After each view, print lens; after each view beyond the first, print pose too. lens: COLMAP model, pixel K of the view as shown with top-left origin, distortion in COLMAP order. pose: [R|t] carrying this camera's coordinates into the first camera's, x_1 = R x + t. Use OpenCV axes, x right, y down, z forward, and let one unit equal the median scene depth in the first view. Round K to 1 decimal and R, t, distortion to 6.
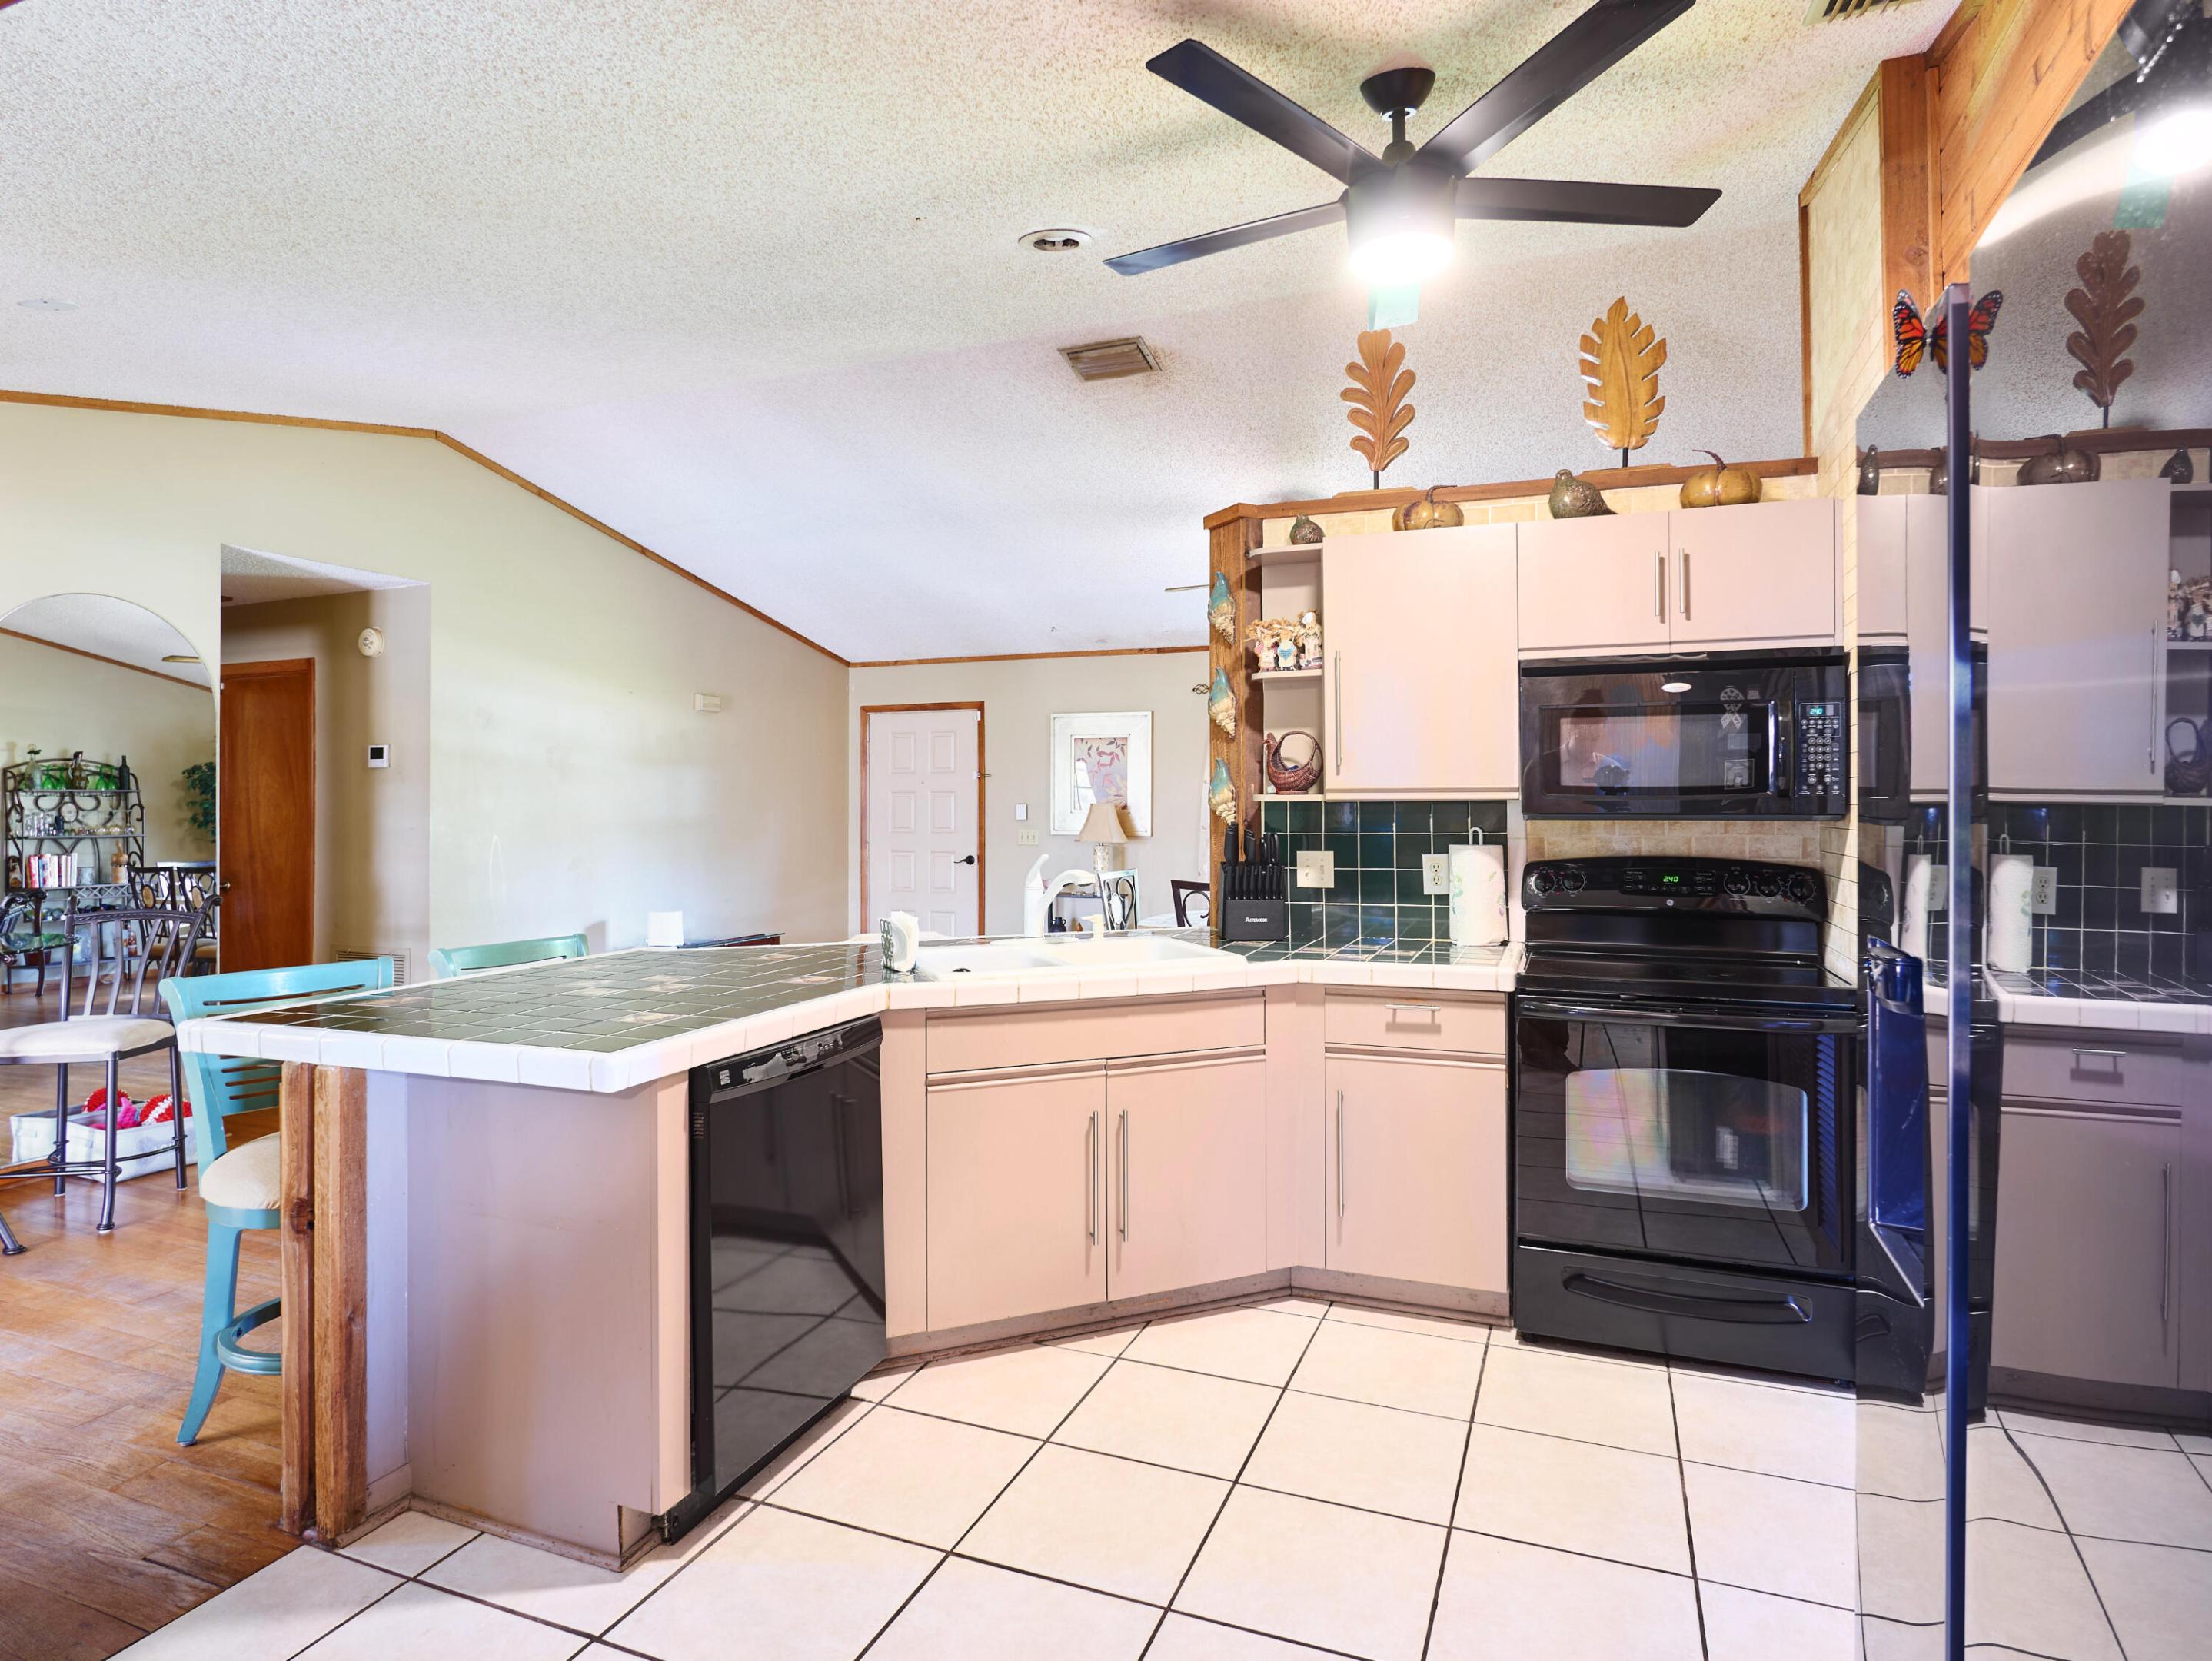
lens RADIAL K [[1193.9, 0, 1113.1], [0, 1193.9, 807.8], [0, 0, 1]] dist [-0.014702, 0.001035]
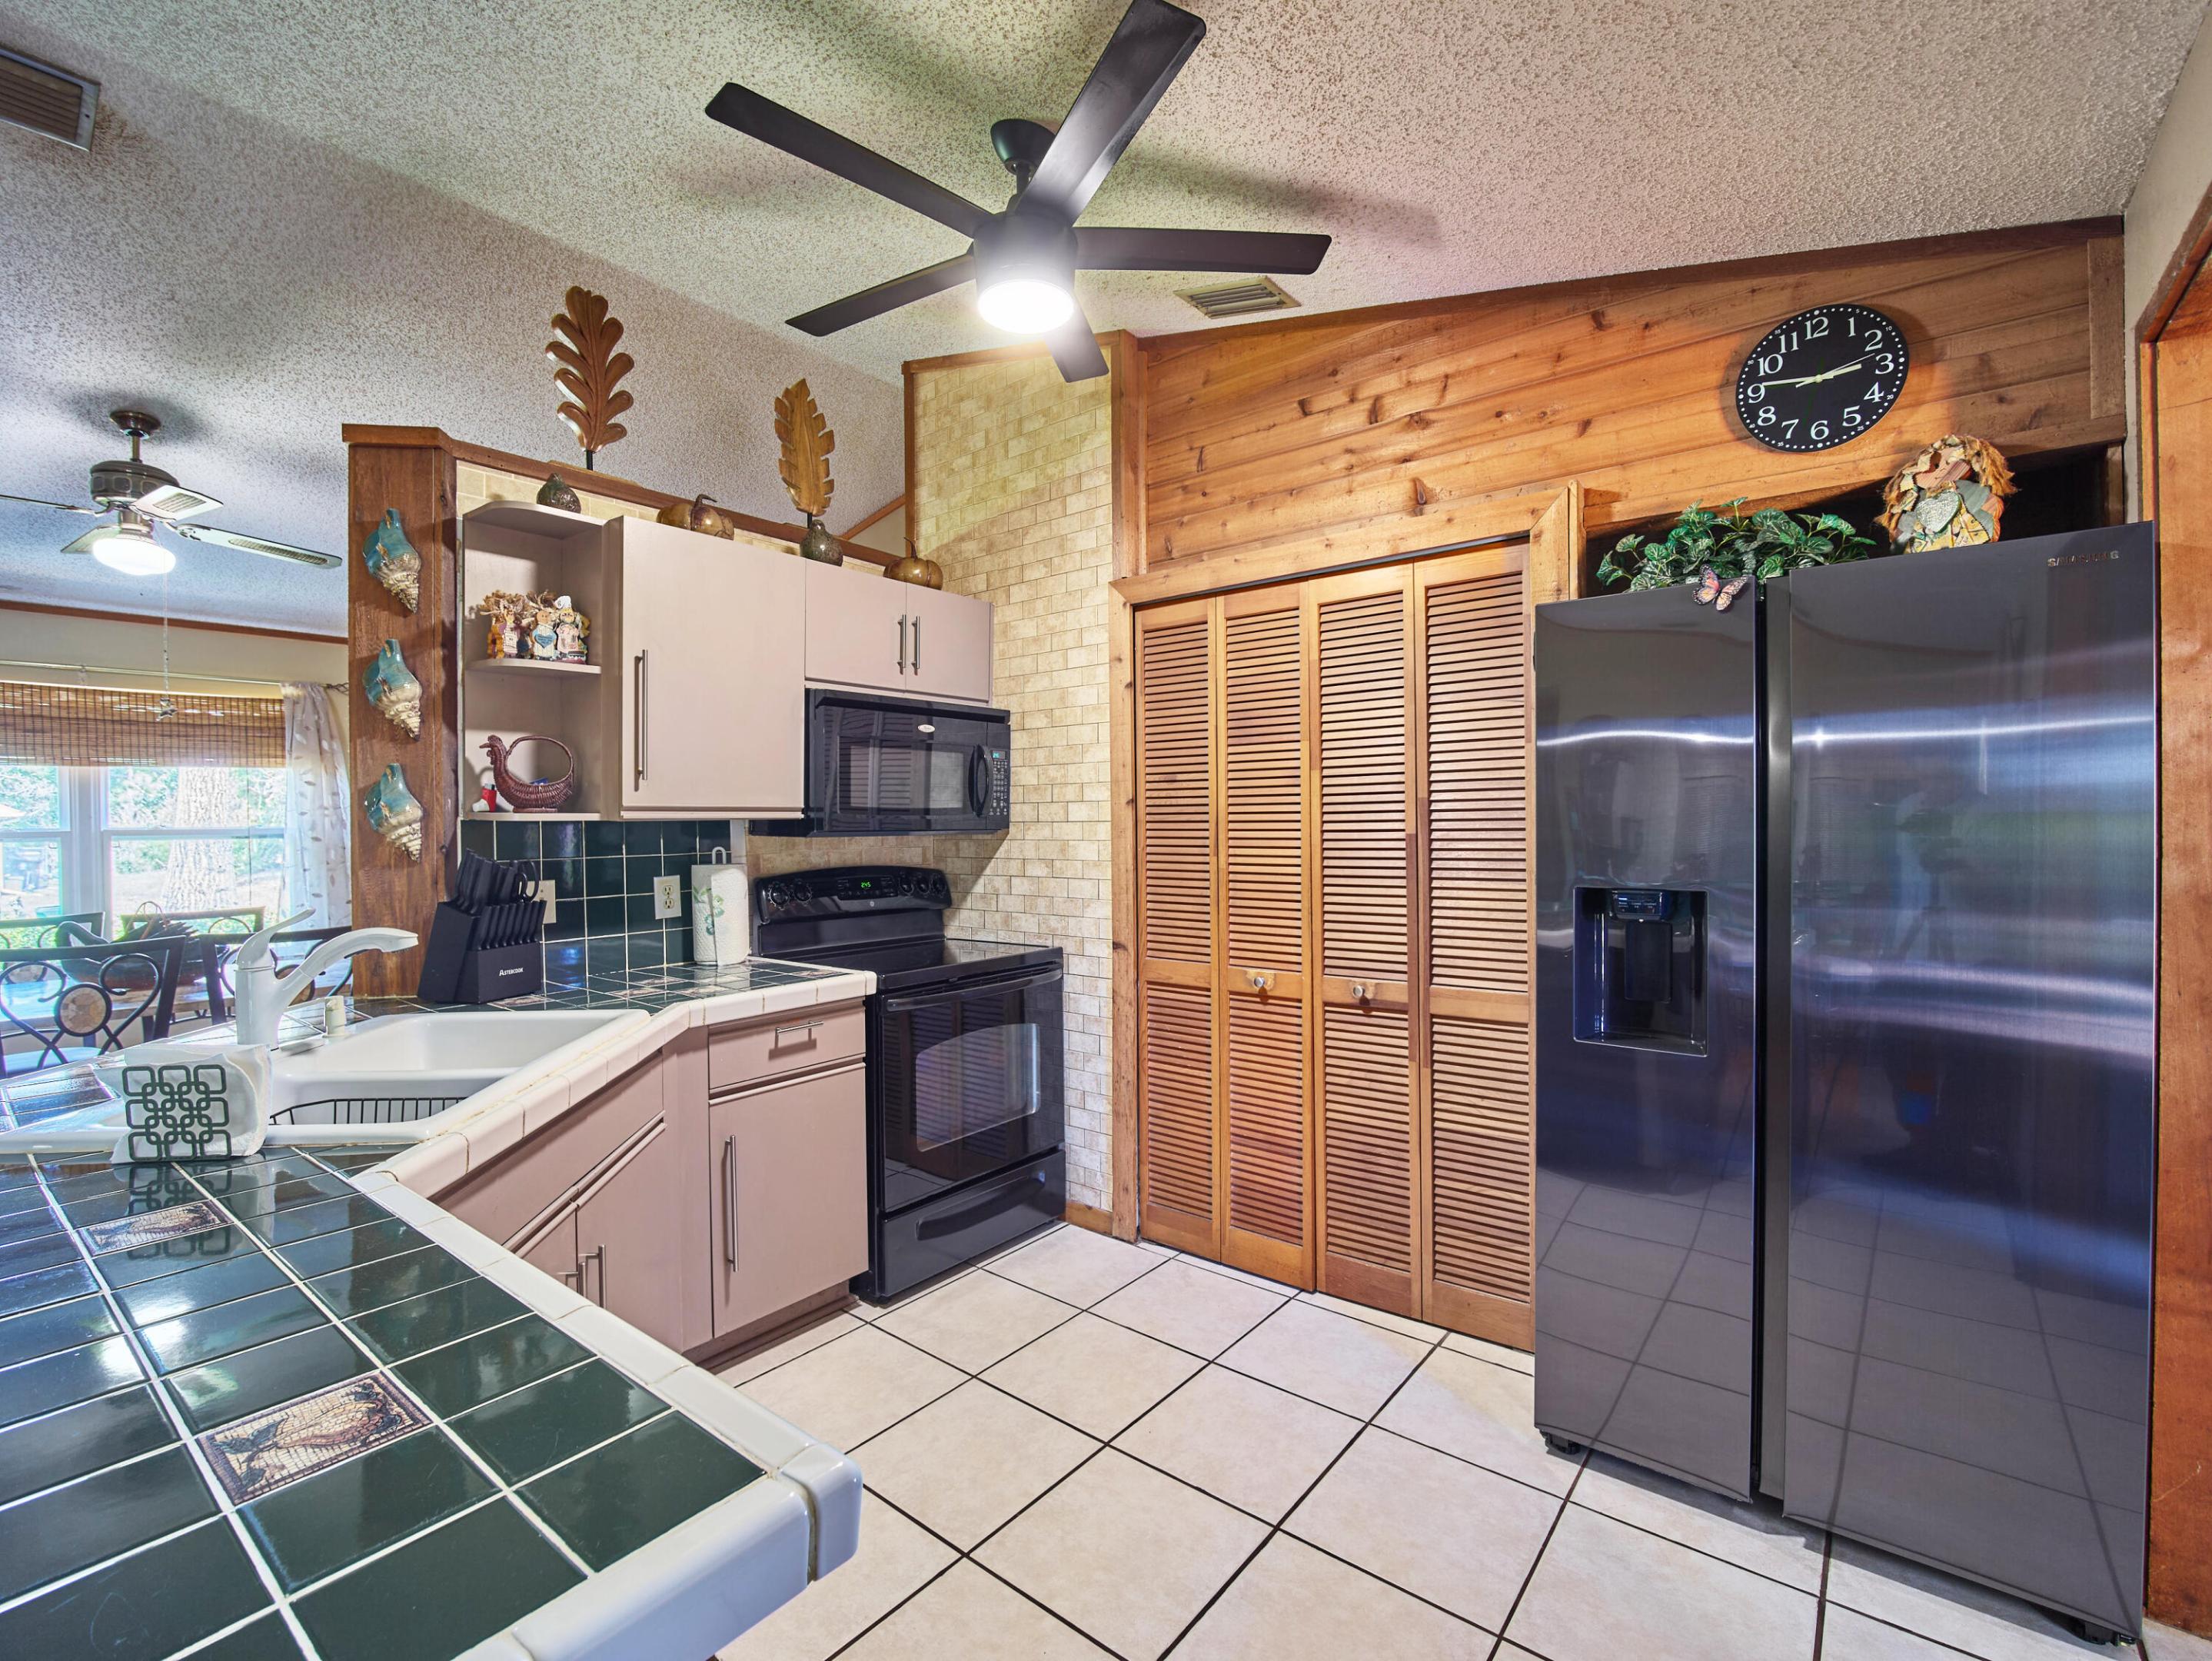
lens RADIAL K [[985.8, 0, 1114.8], [0, 985.8, 827.8], [0, 0, 1]] dist [-0.012805, -0.000244]
pose [[0.290615, -0.010308, 0.956785, -0.441537], [0.007950, 0.999933, 0.008358, -0.004115], [-0.956807, 0.005177, 0.290677, 0.494822]]
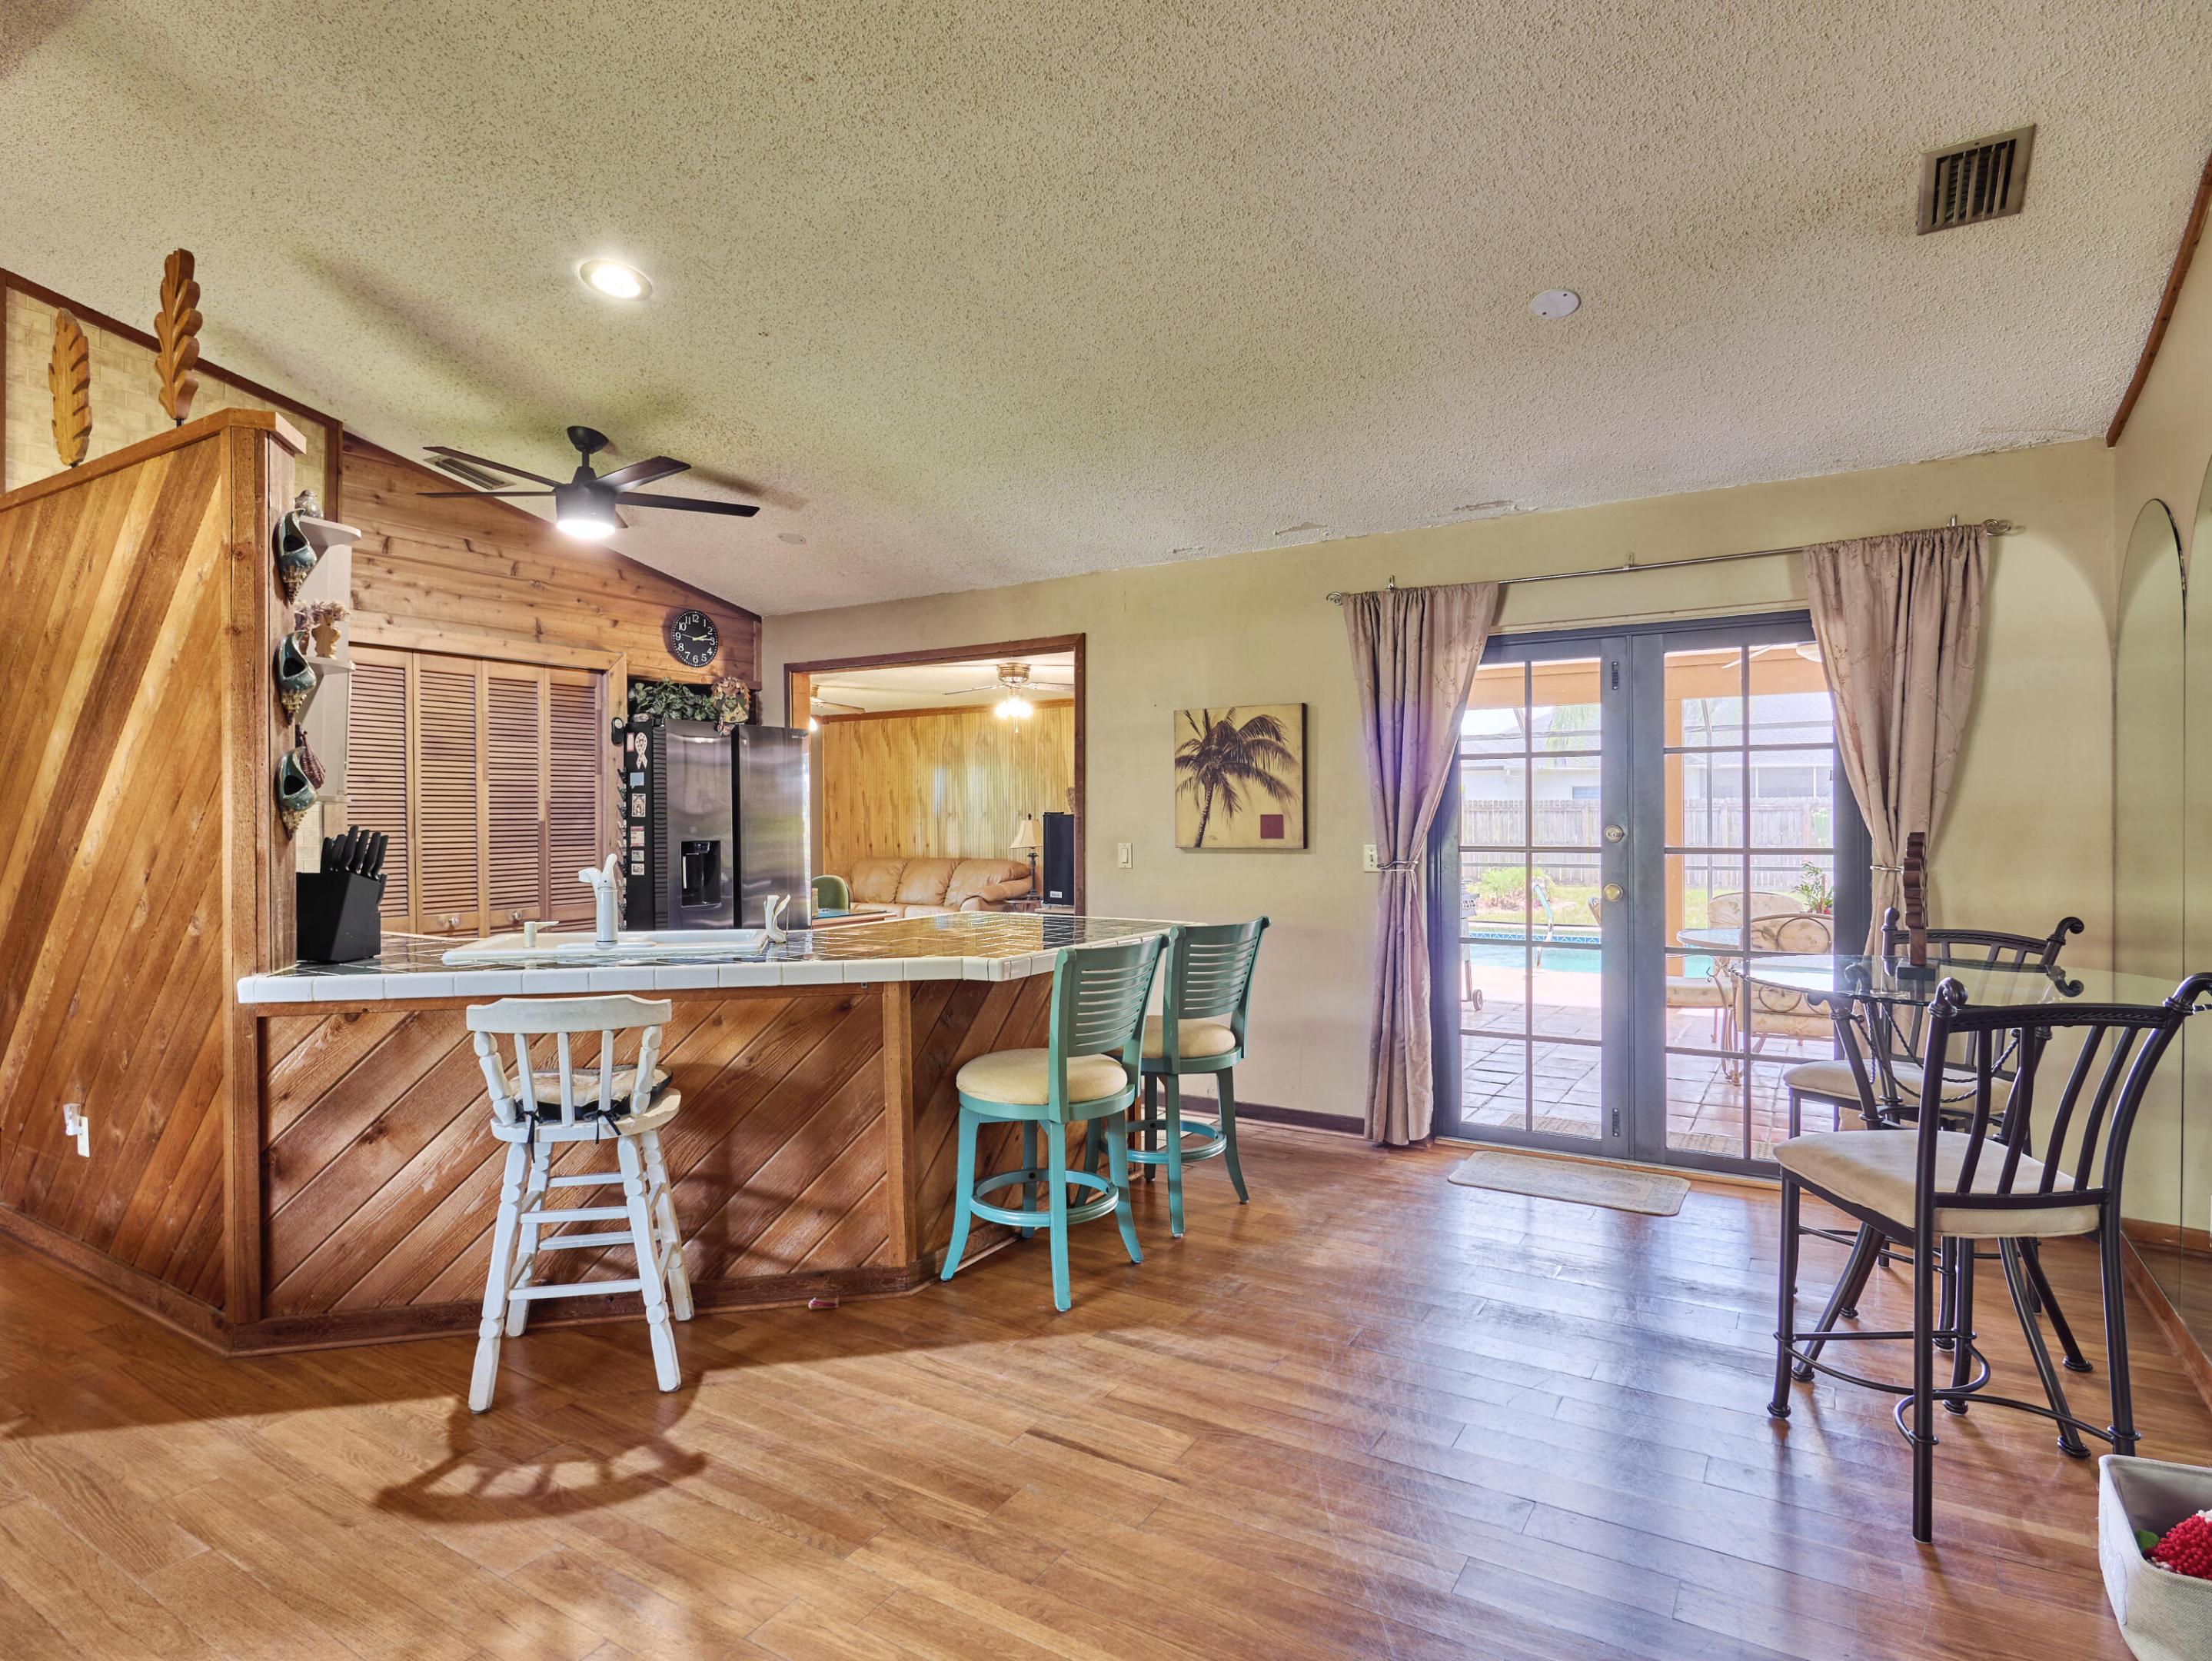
lens RADIAL K [[1193.9, 0, 1111.7], [0, 1193.9, 828.5], [0, 0, 1]] dist [-0.014702, 0.001035]
pose [[-0.981979, 0.006477, 0.188880, -0.749450], [0.006453, 0.999979, -0.000743, 0.029182], [-0.188881, 0.000490, -0.982000, 2.150401]]
